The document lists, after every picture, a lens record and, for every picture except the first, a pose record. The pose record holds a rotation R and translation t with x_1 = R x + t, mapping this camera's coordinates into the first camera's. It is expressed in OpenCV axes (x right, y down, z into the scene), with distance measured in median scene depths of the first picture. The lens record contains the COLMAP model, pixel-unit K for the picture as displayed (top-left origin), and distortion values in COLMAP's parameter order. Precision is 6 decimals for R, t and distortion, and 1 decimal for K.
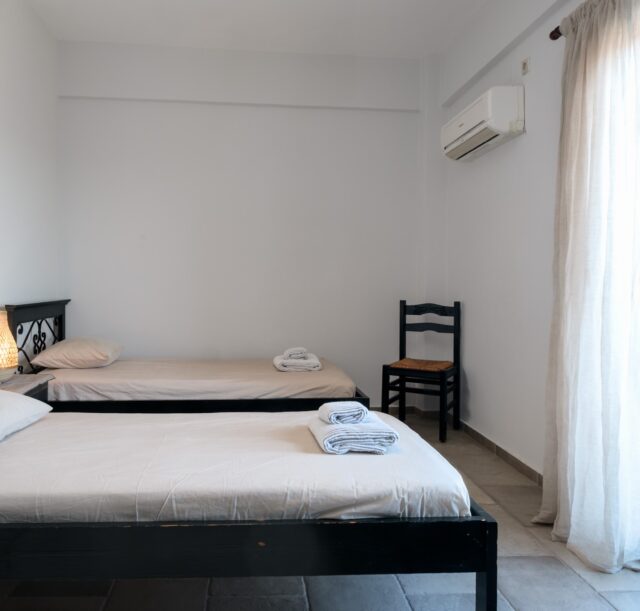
lens RADIAL K [[521.0, 0, 320.0], [0, 521.0, 305.5], [0, 0, 1]] dist [-0.002604, 0.005548]
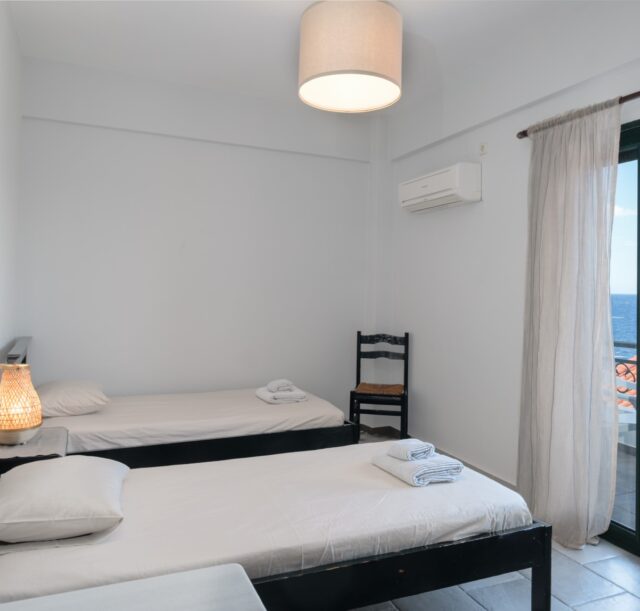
lens RADIAL K [[520.2, 0, 320.0], [0, 520.2, 305.5], [0, 0, 1]] dist [-0.001246, -0.001659]
pose [[0.946103, 0.000607, 0.323866, -0.556685], [-0.001146, 0.999998, 0.001475, -0.131273], [-0.323864, -0.001767, 0.946102, -0.065761]]
